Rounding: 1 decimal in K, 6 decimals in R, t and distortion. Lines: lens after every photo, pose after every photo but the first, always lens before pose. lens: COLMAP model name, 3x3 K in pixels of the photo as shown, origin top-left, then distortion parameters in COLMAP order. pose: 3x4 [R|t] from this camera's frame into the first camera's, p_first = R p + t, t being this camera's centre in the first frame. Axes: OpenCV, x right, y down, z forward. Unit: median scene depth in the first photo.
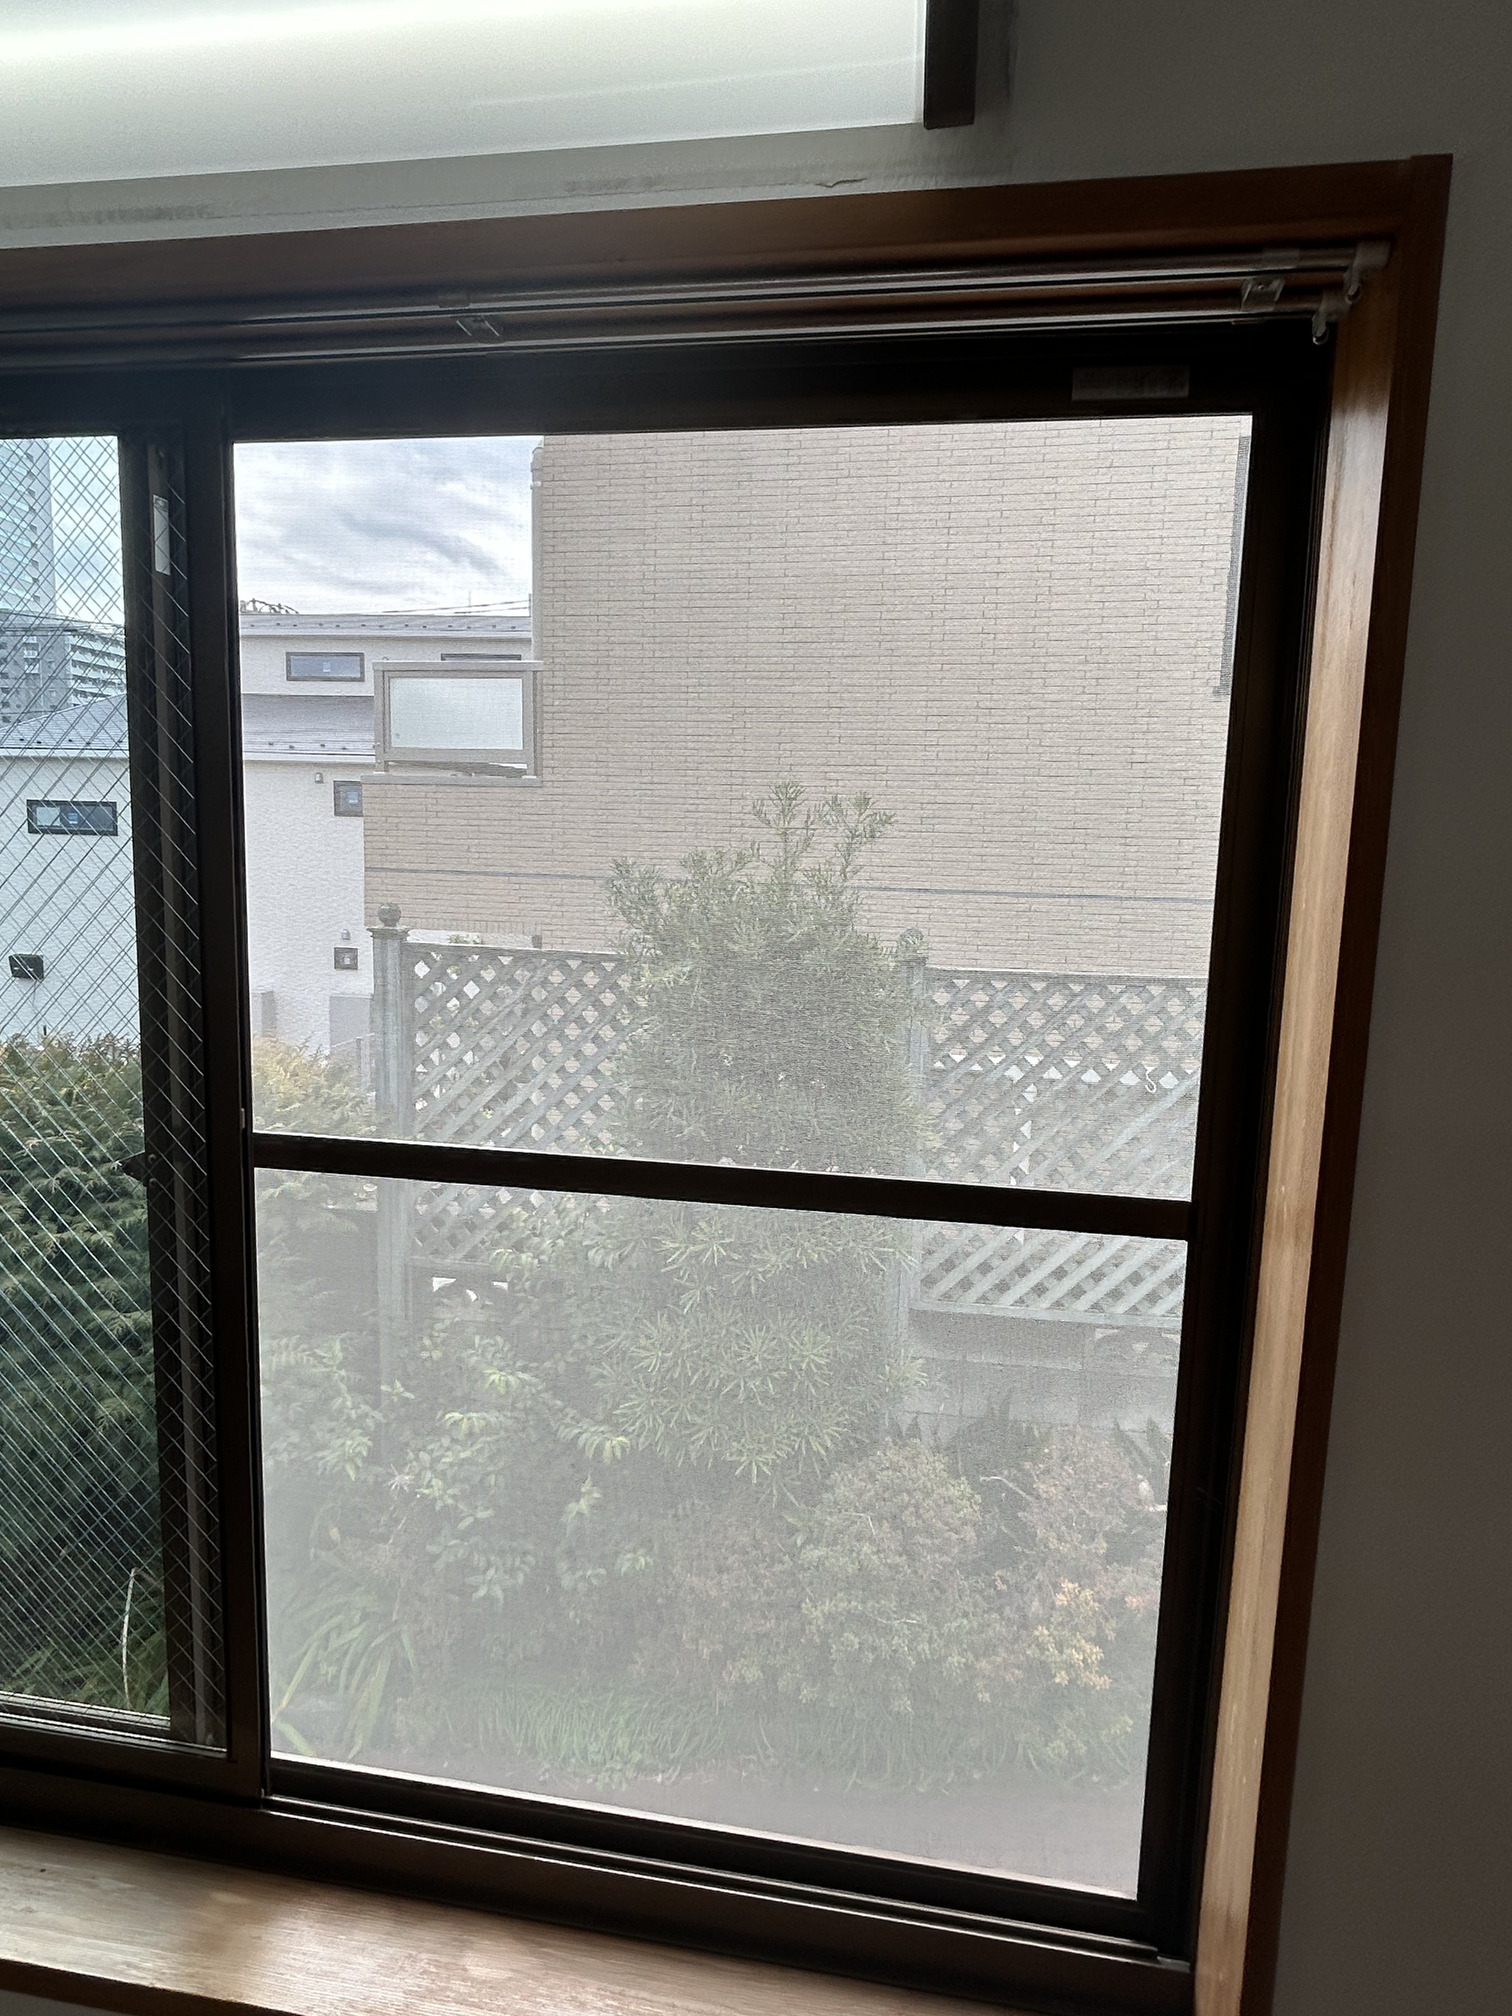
lens RADIAL K [[1202.1, 0, 757.6], [0, 1202.1, 1000.5], [0, 0, 1]] dist [-0.002496, -0.000150]
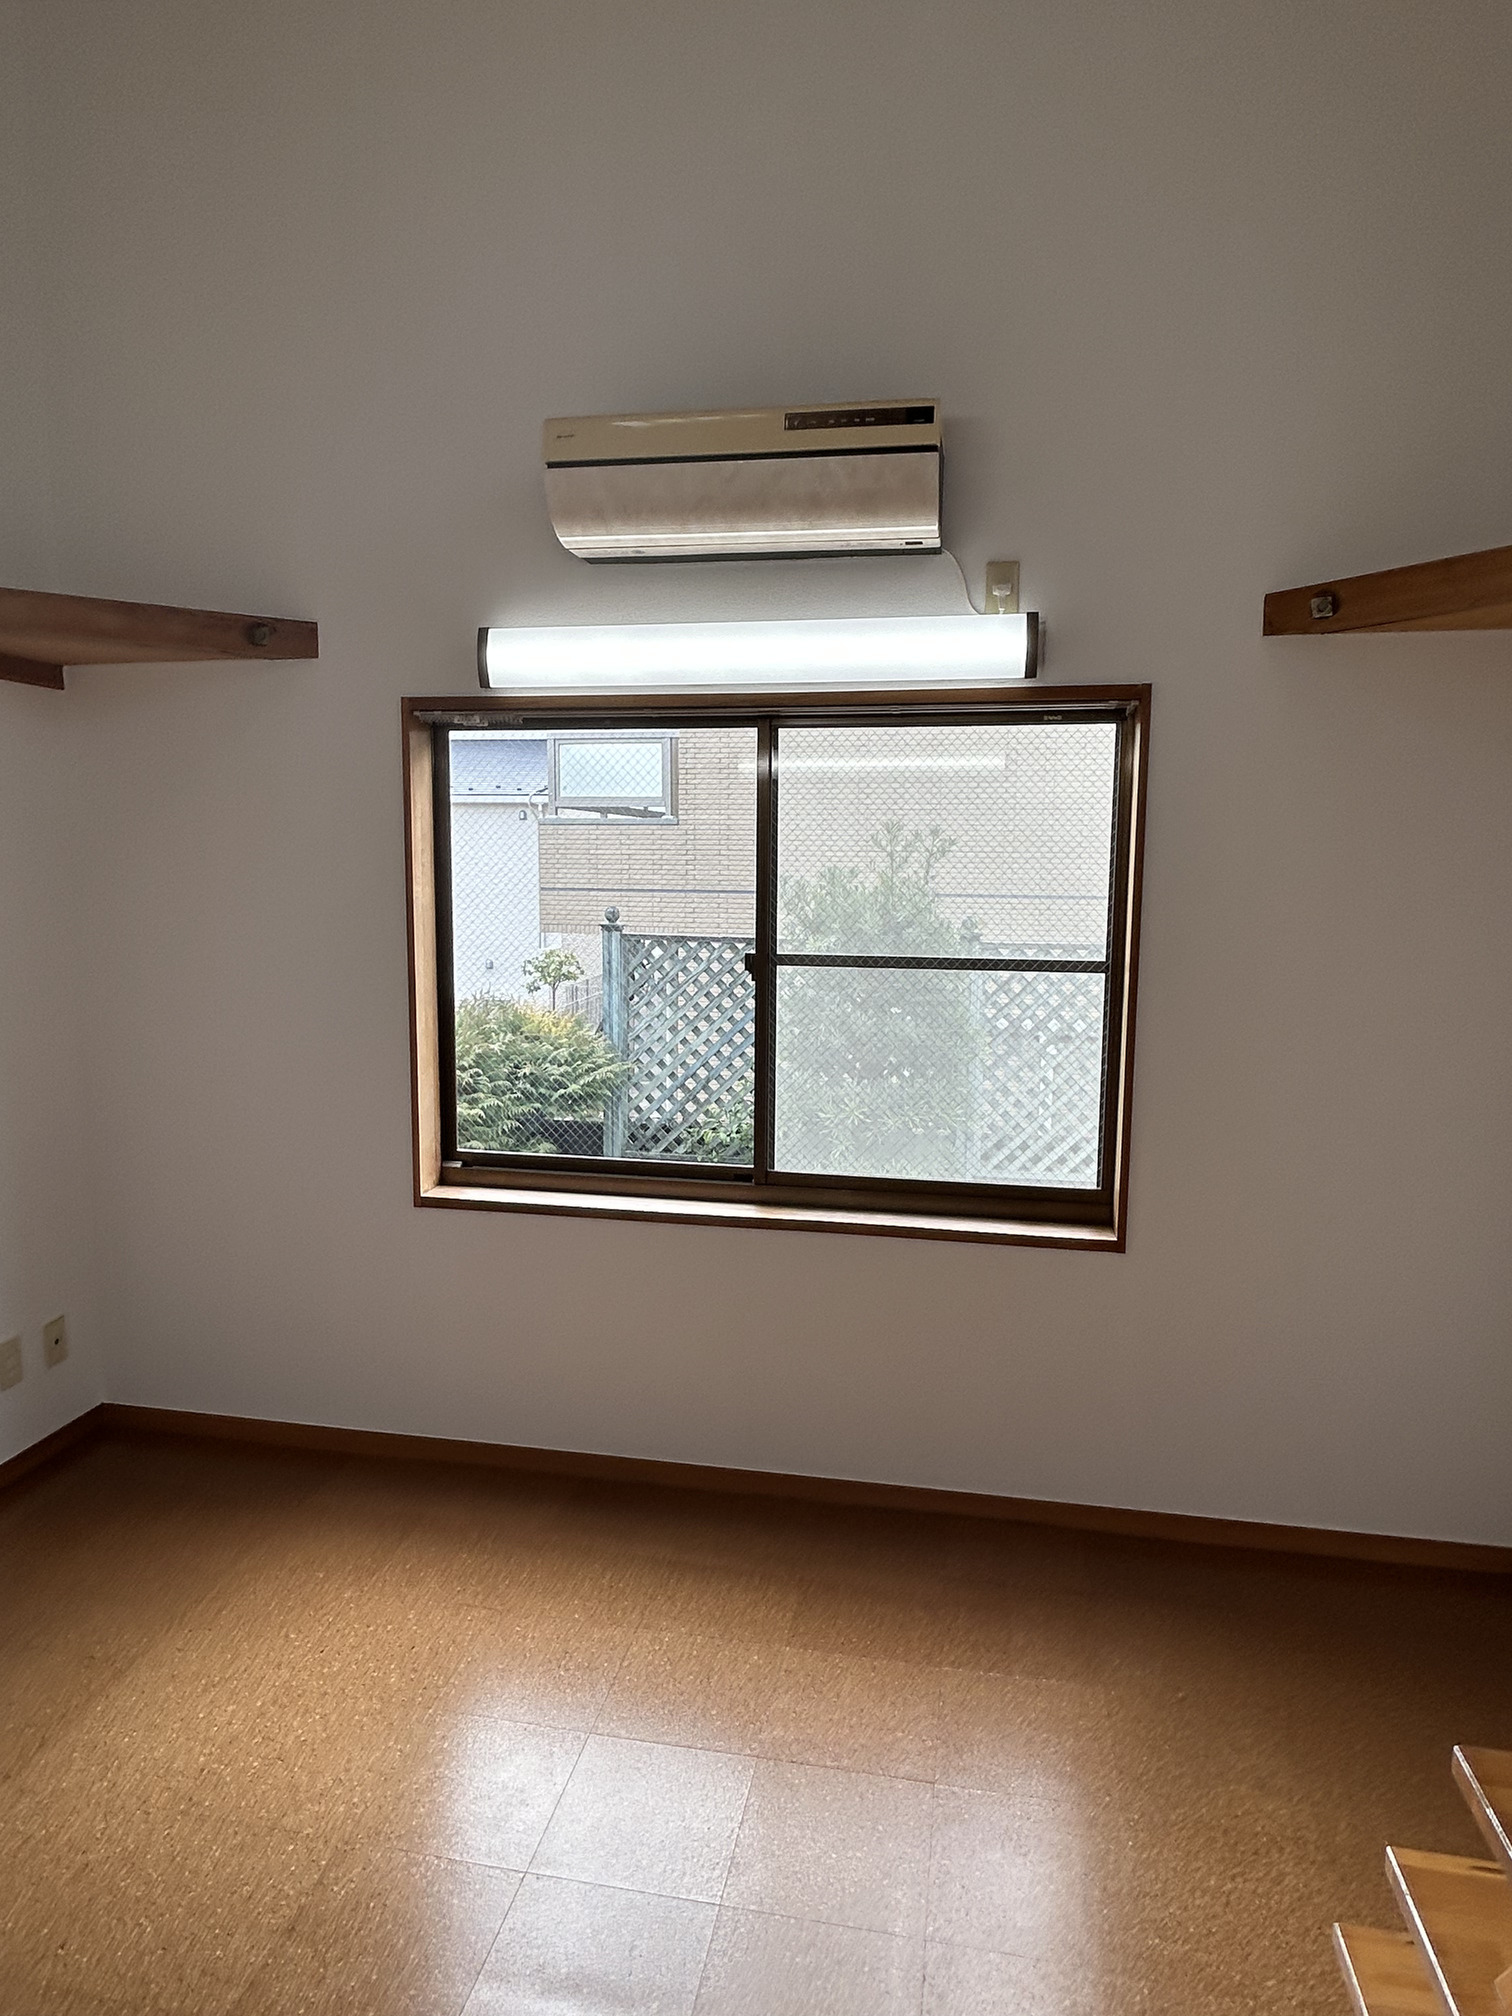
lens RADIAL K [[1202.1, 0, 755.4], [0, 1202.1, 1011.3], [0, 0, 1]] dist [-0.002496, -0.000150]
pose [[0.999709, -0.017961, -0.016121, -0.112906], [0.017741, 0.999749, -0.013710, 0.071505], [0.016363, 0.013420, 0.999776, -0.478670]]
